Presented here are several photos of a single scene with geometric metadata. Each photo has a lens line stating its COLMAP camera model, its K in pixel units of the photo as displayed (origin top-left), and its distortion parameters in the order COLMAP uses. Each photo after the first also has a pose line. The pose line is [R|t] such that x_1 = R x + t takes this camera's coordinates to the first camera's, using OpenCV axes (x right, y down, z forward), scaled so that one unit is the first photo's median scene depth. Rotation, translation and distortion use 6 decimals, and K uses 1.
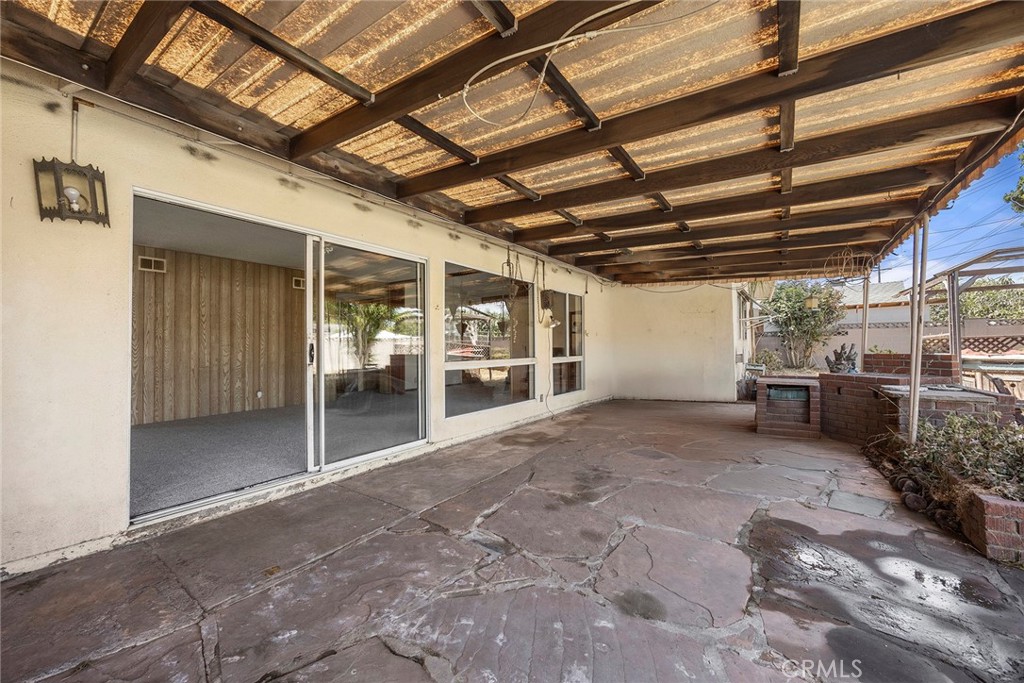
lens RADIAL K [[393.5, 0, 513.0], [0, 393.5, 339.2], [0, 0, 1]] dist [-0.001661, 0.001553]
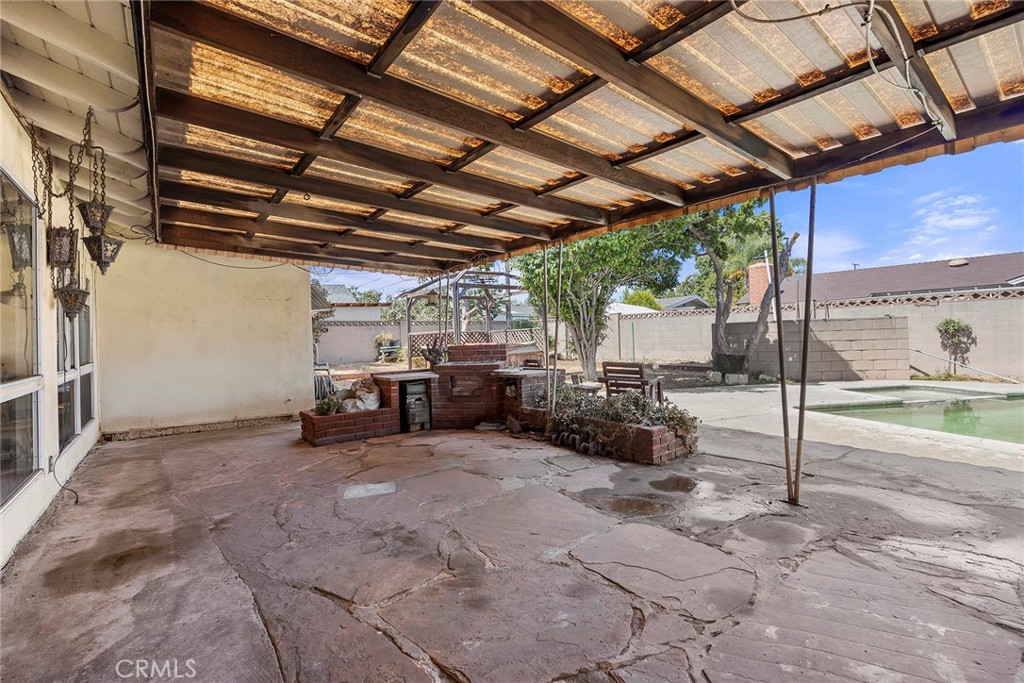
lens RADIAL K [[444.0, 0, 544.0], [0, 444.0, 331.6], [0, 0, 1]] dist [-0.013632, -0.000167]
pose [[0.280295, 0.010130, 0.959861, -0.509240], [0.003136, 0.999929, -0.011469, 0.017605], [-0.959909, 0.006225, 0.280243, 0.680271]]
